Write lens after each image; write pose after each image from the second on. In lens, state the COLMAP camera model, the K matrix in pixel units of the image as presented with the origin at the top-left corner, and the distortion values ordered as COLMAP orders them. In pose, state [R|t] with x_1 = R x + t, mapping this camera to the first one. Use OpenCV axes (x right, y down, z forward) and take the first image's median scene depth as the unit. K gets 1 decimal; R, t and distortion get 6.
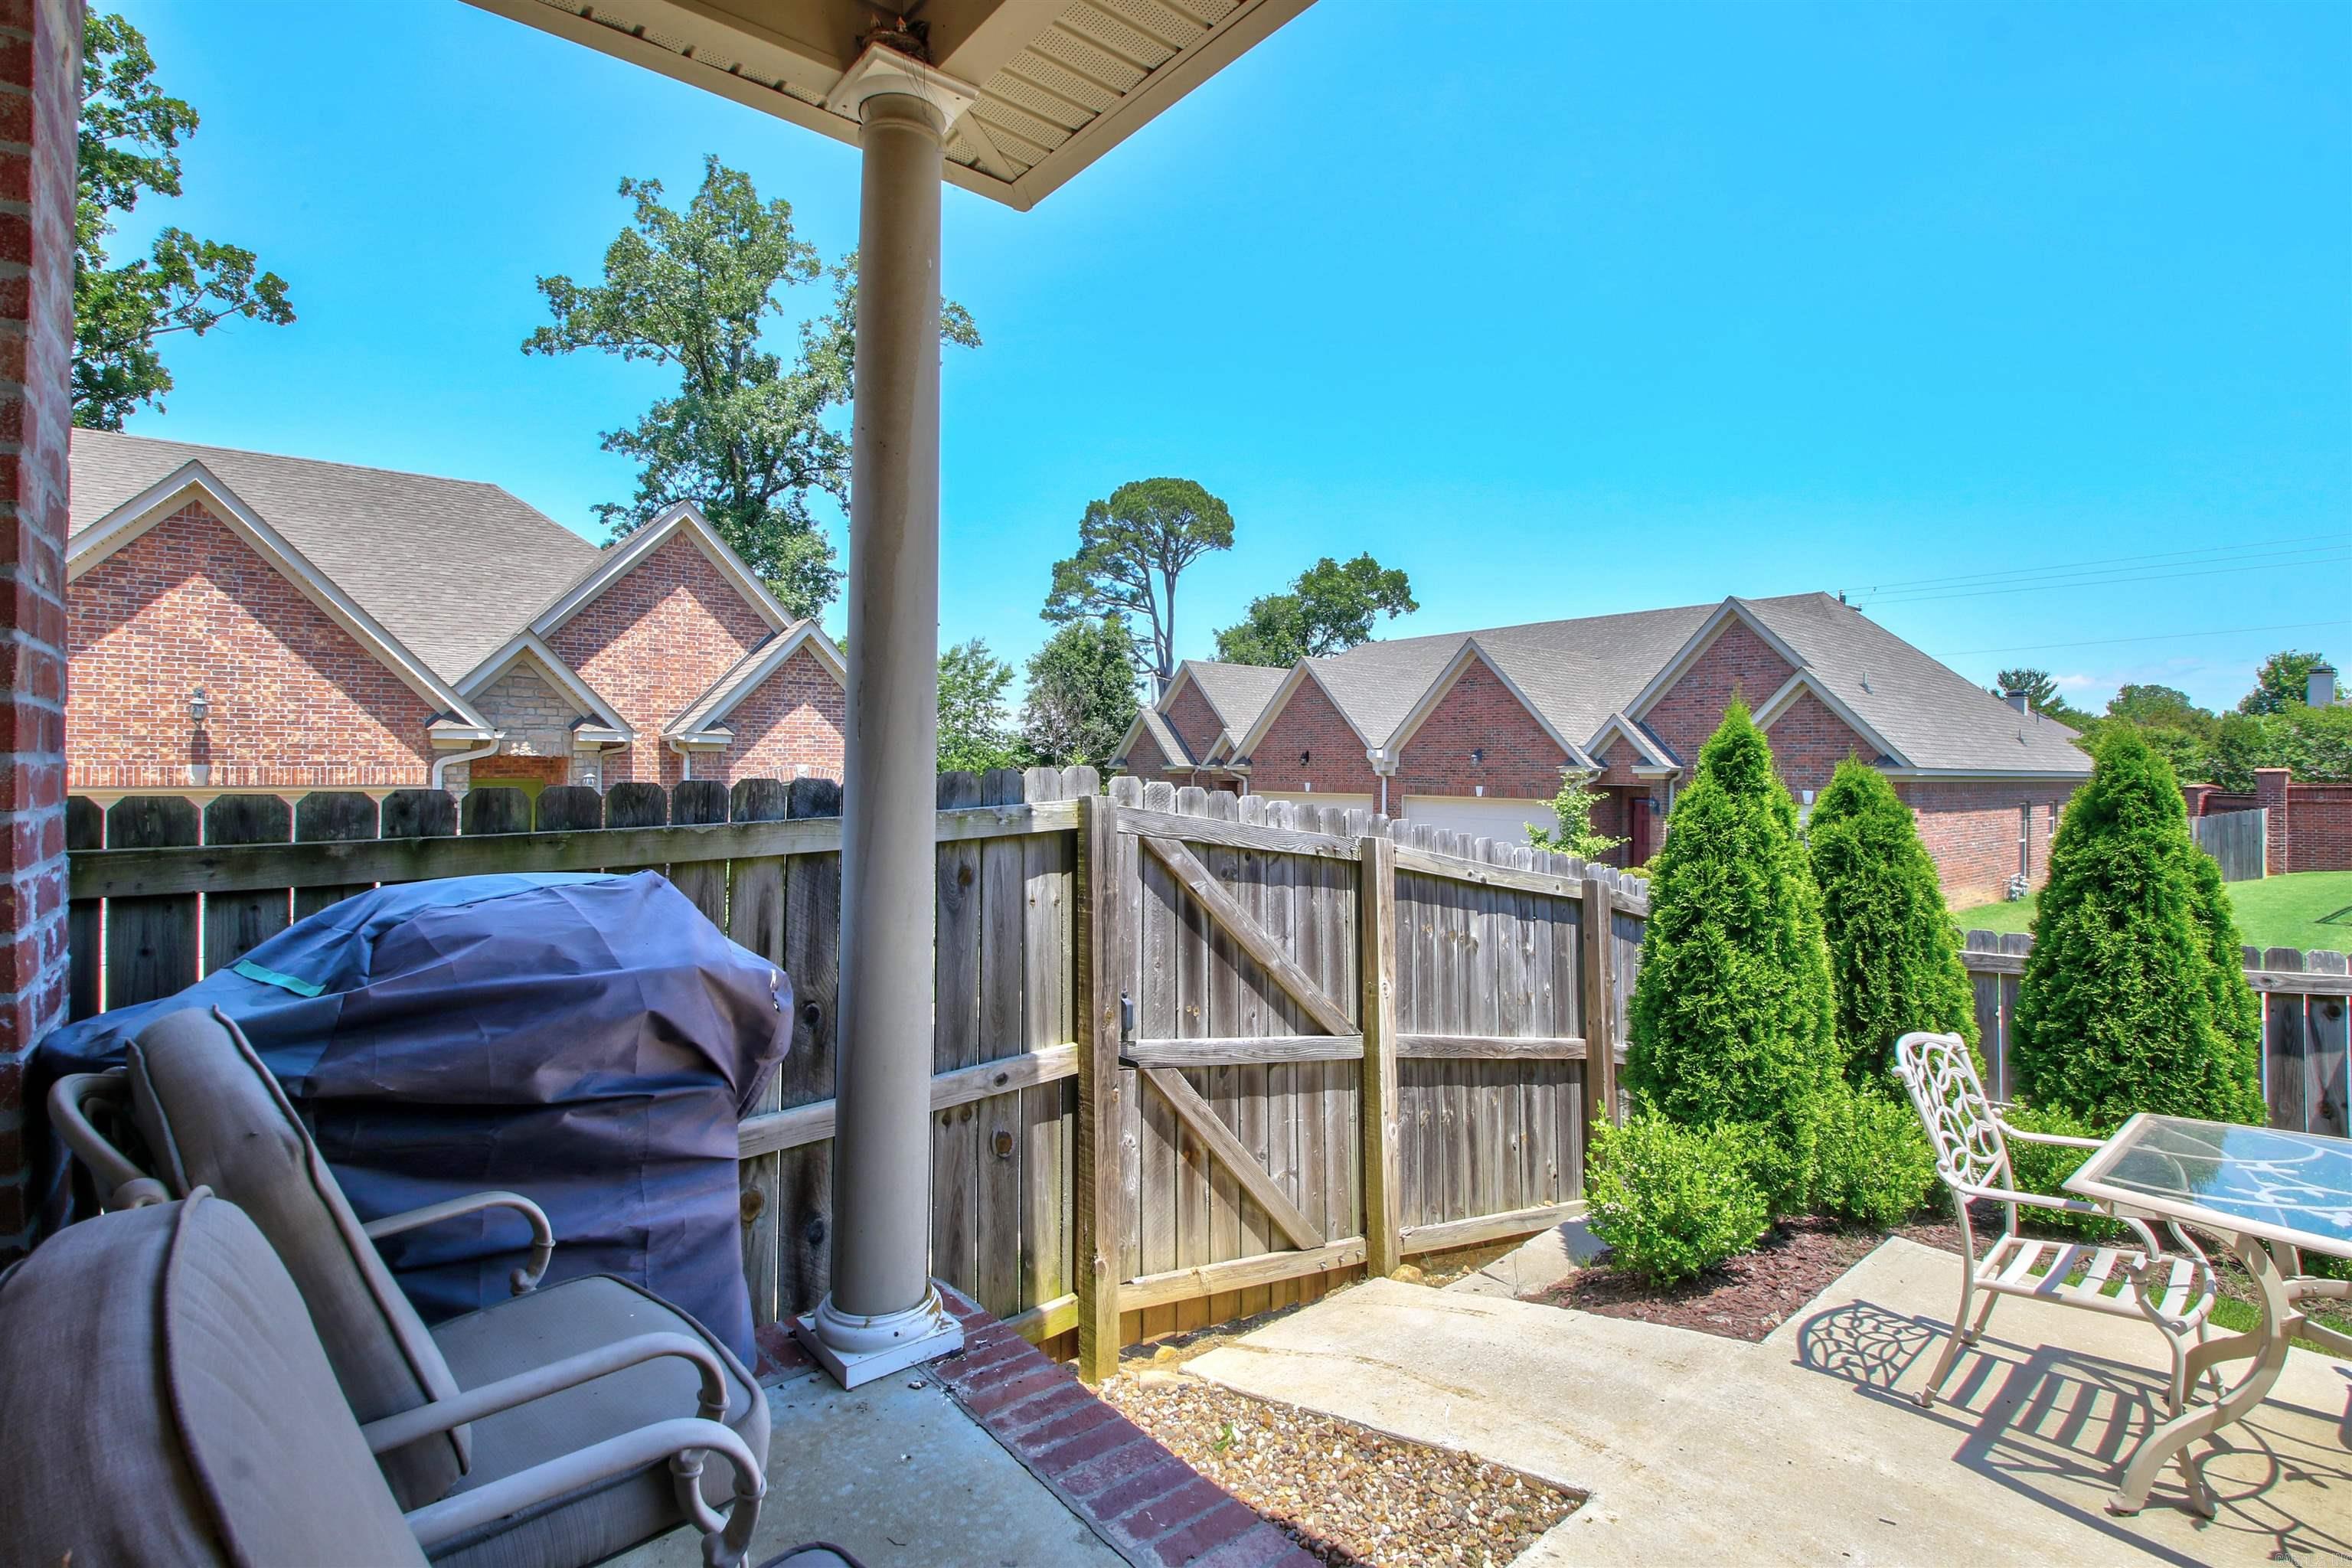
lens RADIAL K [[1110.1, 0, 1184.6], [0, 1110.1, 773.3], [0, 0, 1]] dist [-0.015295, -0.006319]
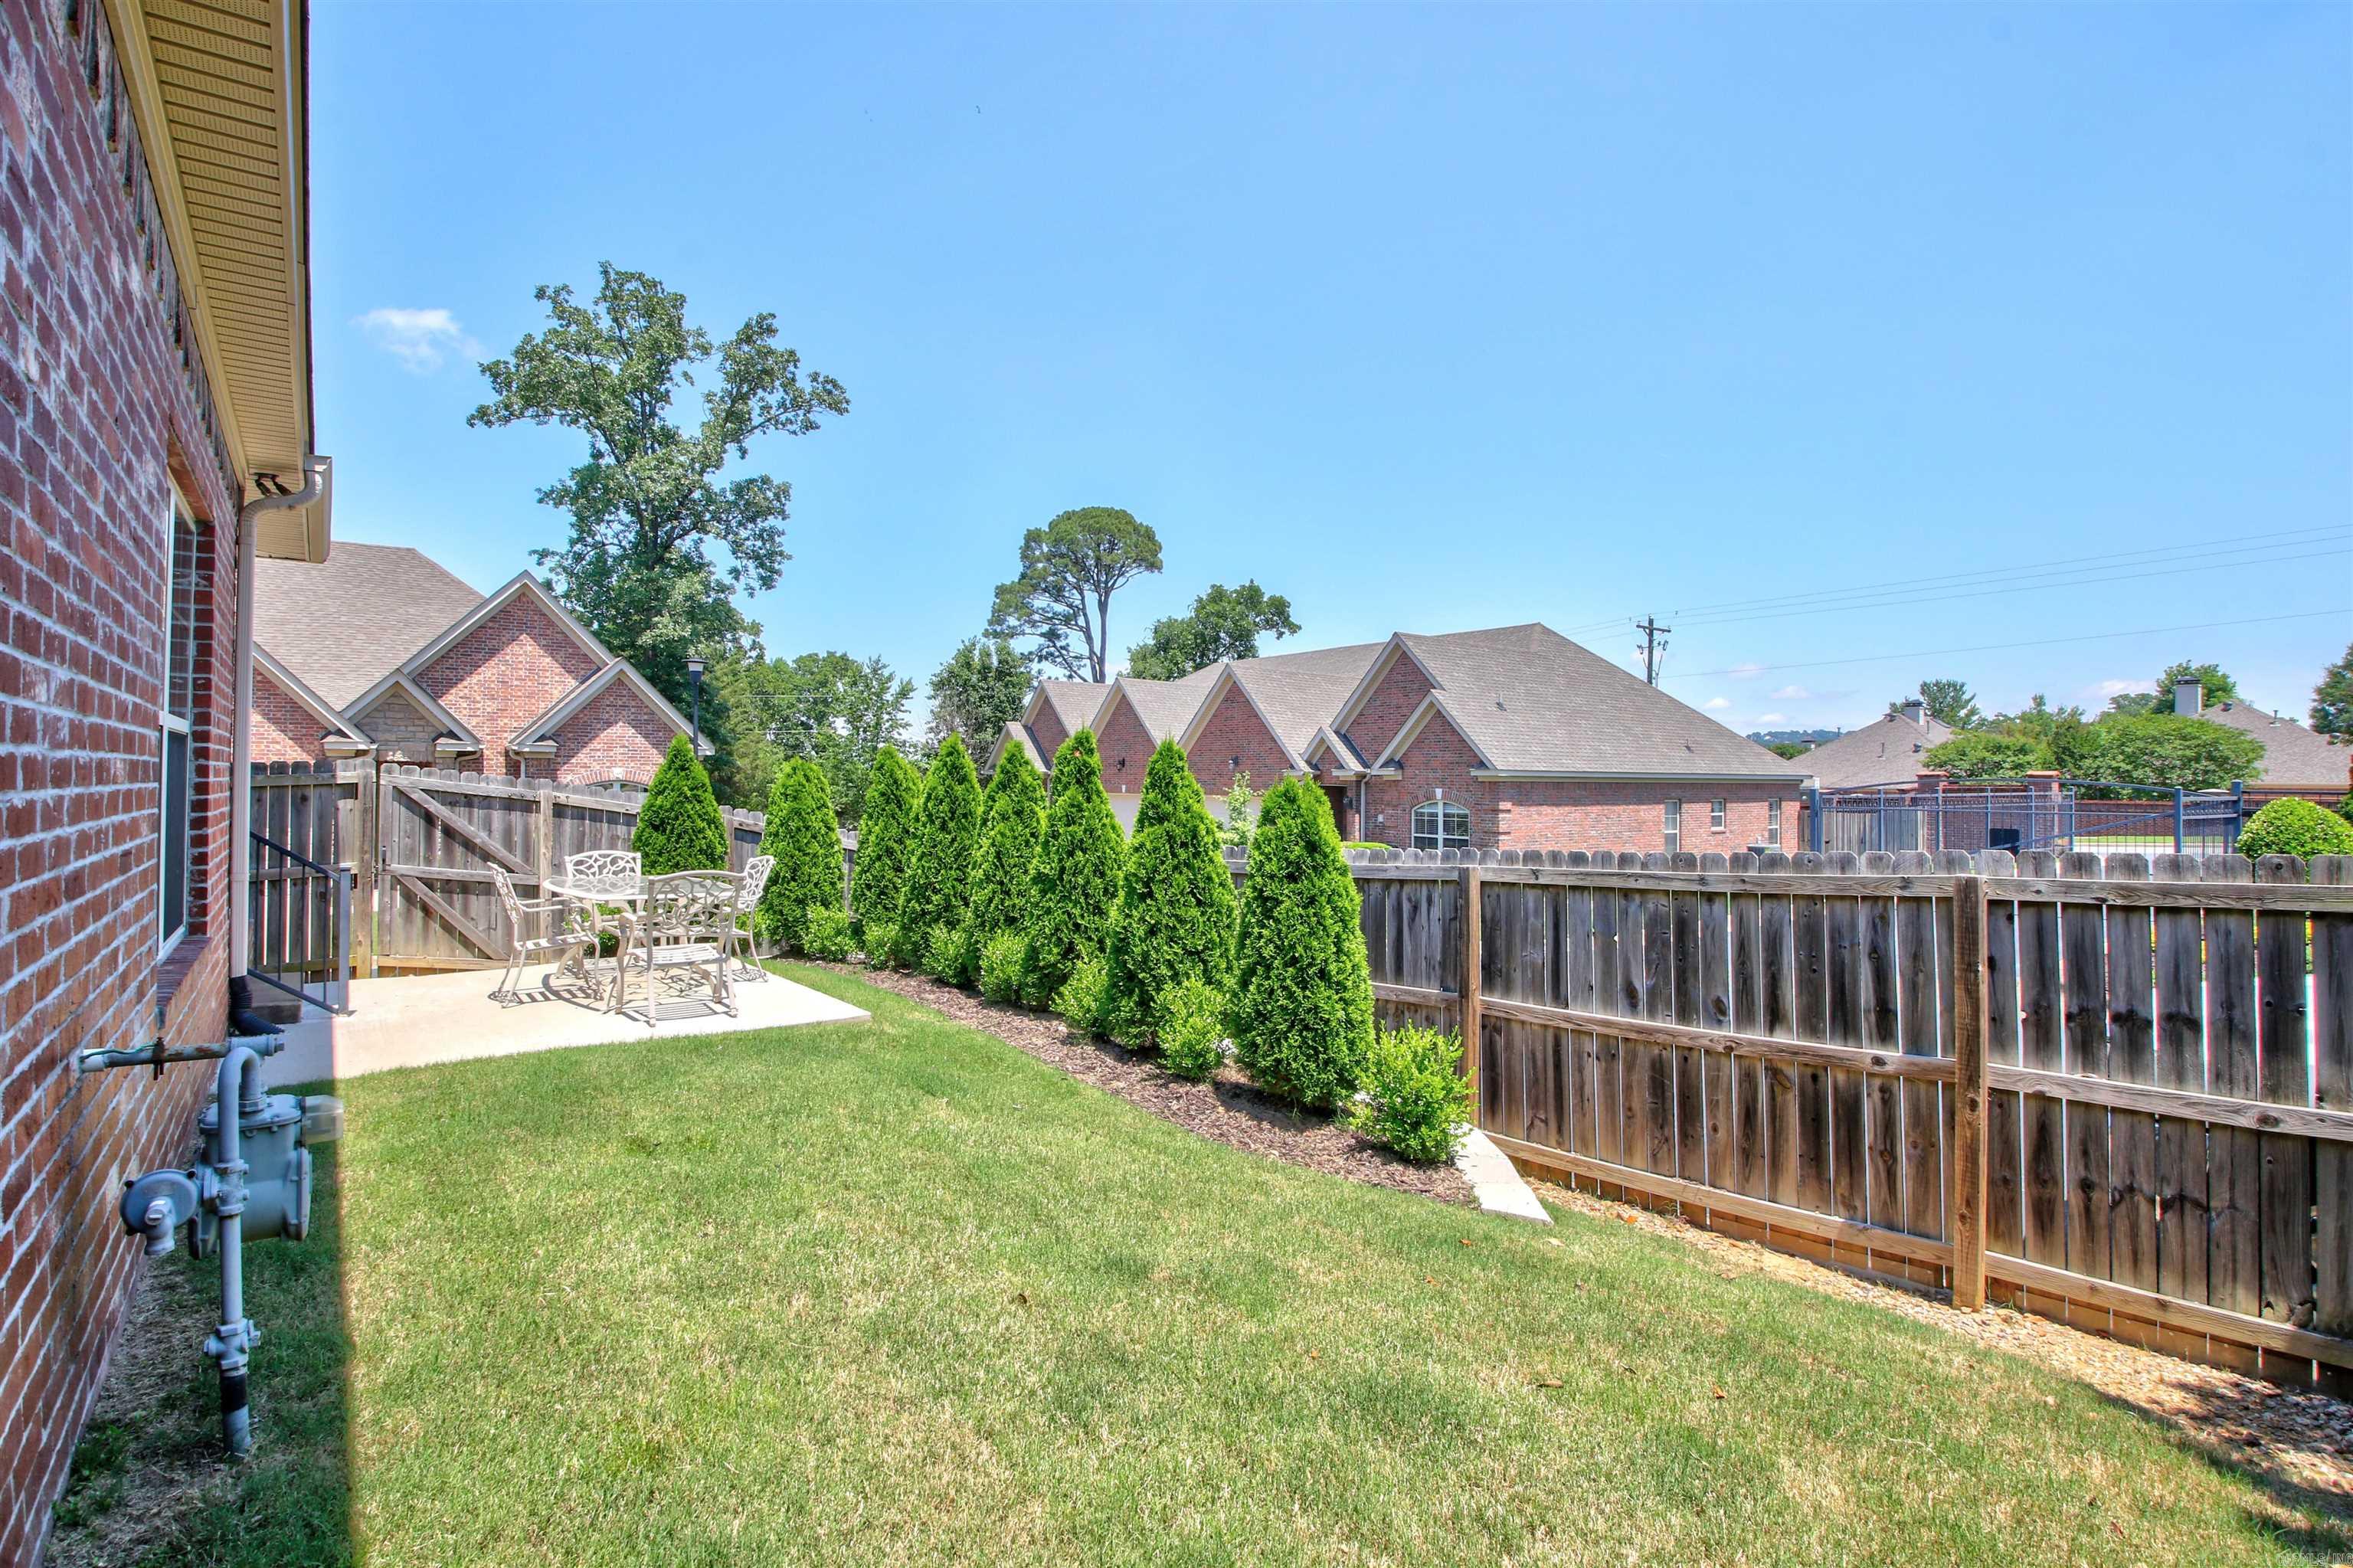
lens RADIAL K [[1110.6, 0, 1188.8], [0, 1110.6, 782.3], [0, 0, 1]] dist [-0.015295, -0.006319]
pose [[0.999650, -0.000145, -0.026455, 0.245546], [0.000144, 1.000000, -0.000011, 0.006135], [0.026455, 0.000007, 0.999650, -0.198456]]
